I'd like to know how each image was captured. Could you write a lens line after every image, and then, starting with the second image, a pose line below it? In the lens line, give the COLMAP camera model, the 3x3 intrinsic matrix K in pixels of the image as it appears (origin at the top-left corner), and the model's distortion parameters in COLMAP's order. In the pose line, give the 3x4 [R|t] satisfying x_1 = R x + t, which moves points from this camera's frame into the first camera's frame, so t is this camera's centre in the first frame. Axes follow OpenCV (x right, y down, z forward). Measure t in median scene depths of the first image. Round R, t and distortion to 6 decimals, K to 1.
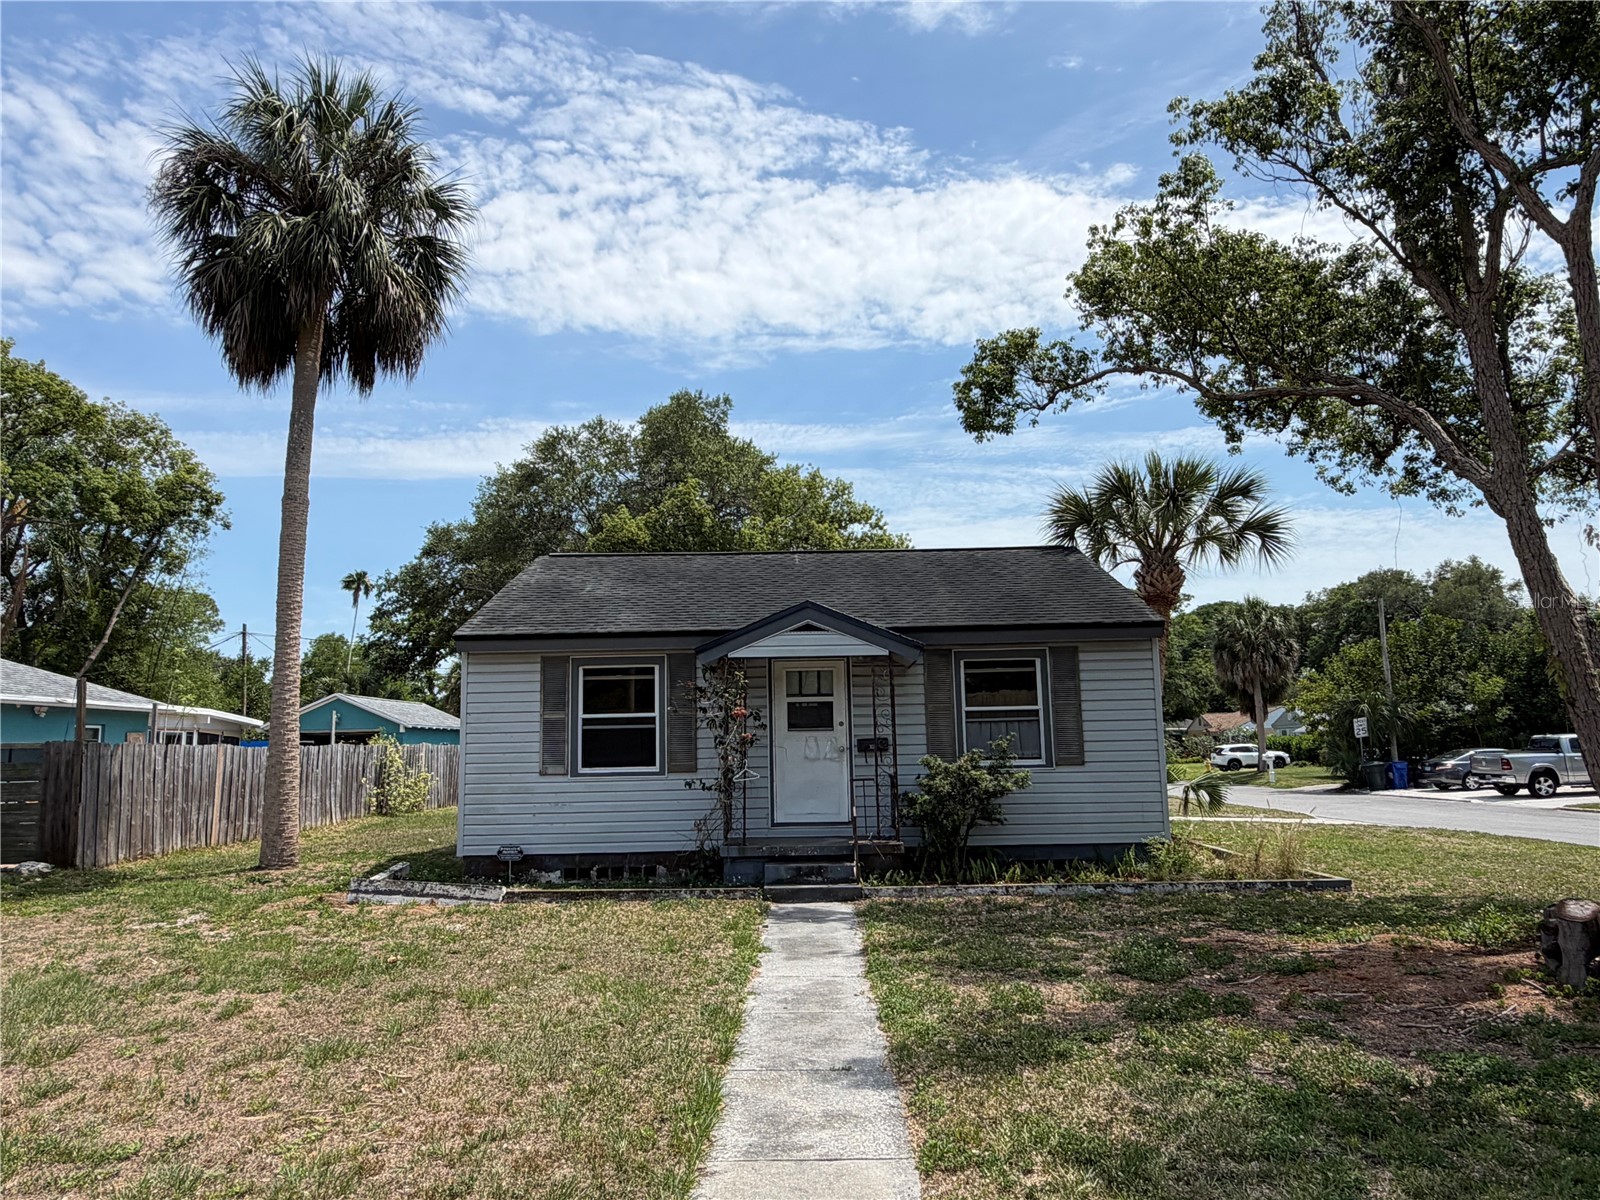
lens RADIAL K [[1060.9, 0, 800.9], [0, 1060.9, 600.9], [0, 0, 1]] dist [-0.004906, 0.003543]
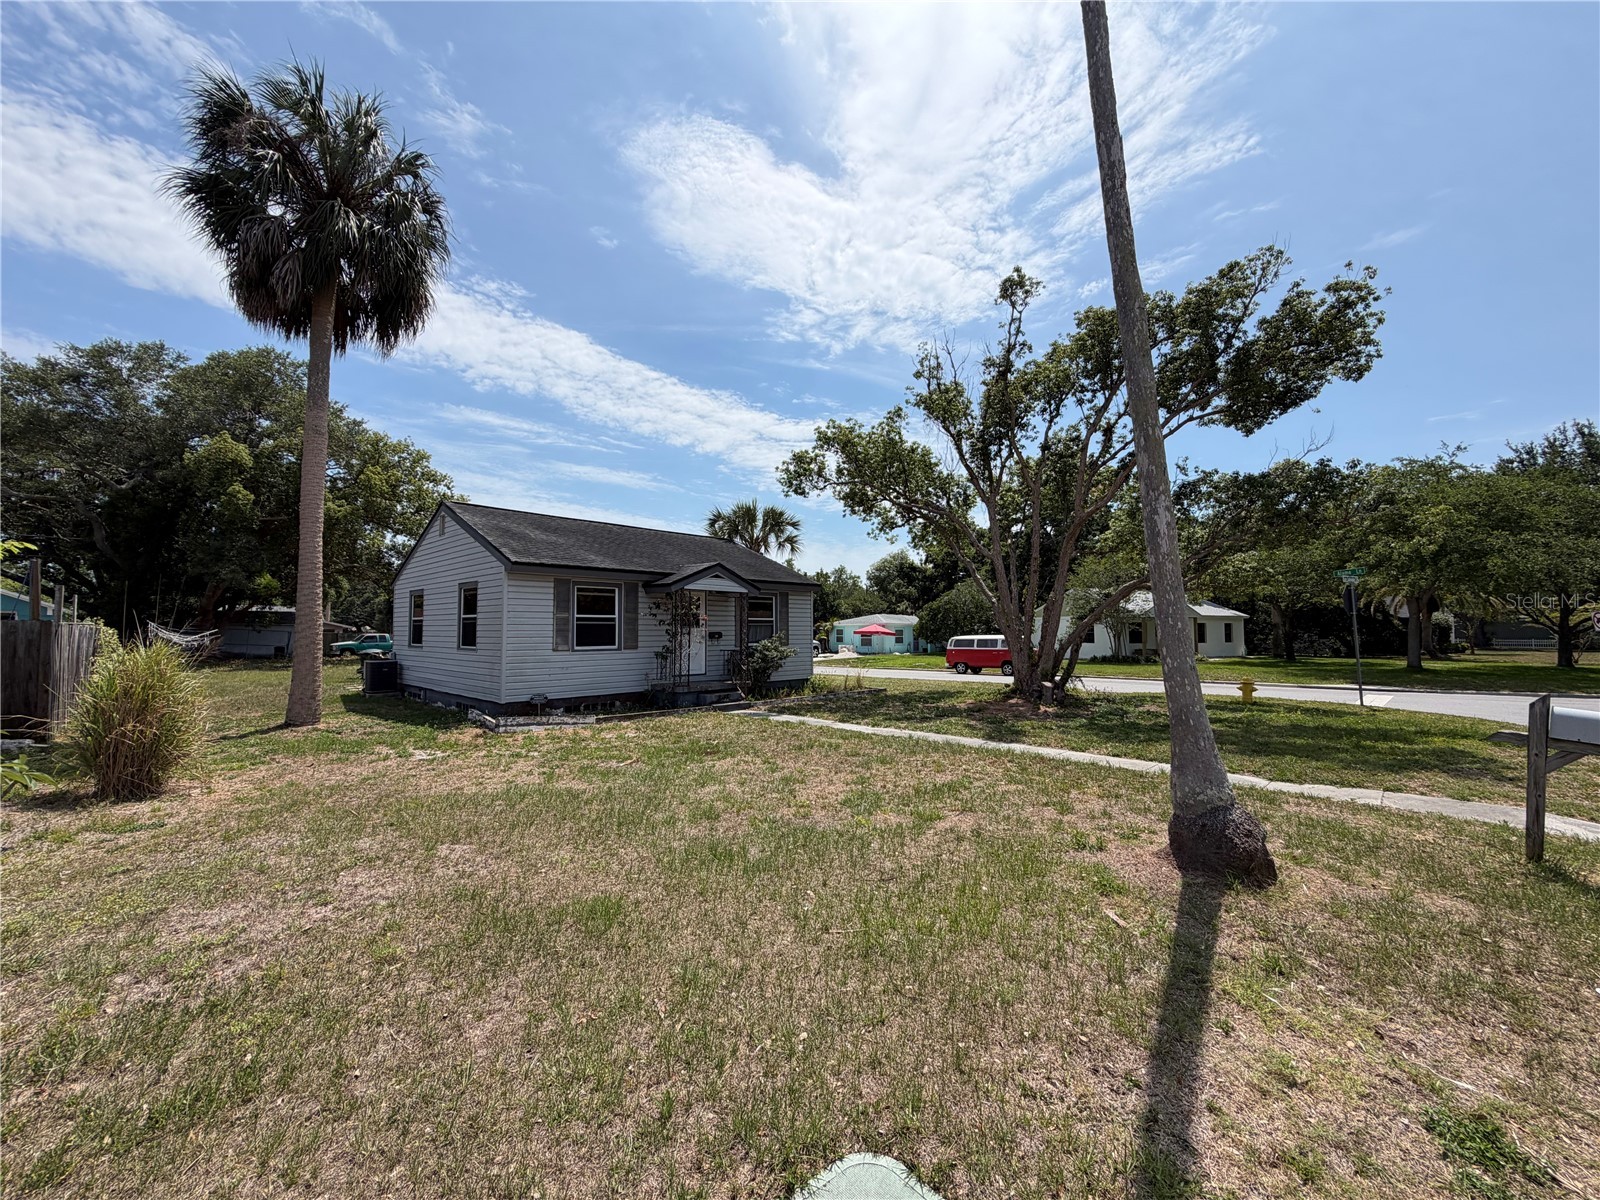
lens RADIAL K [[633.4, 0, 791.1], [0, 633.4, 600.0], [0, 0, 1]] dist [0.001072, 0.000270]
pose [[0.695413, 0.052717, 0.716674, -0.683518], [-0.110563, 0.993280, 0.034219, 0.012575], [-0.710054, -0.103033, 0.696568, 0.071846]]
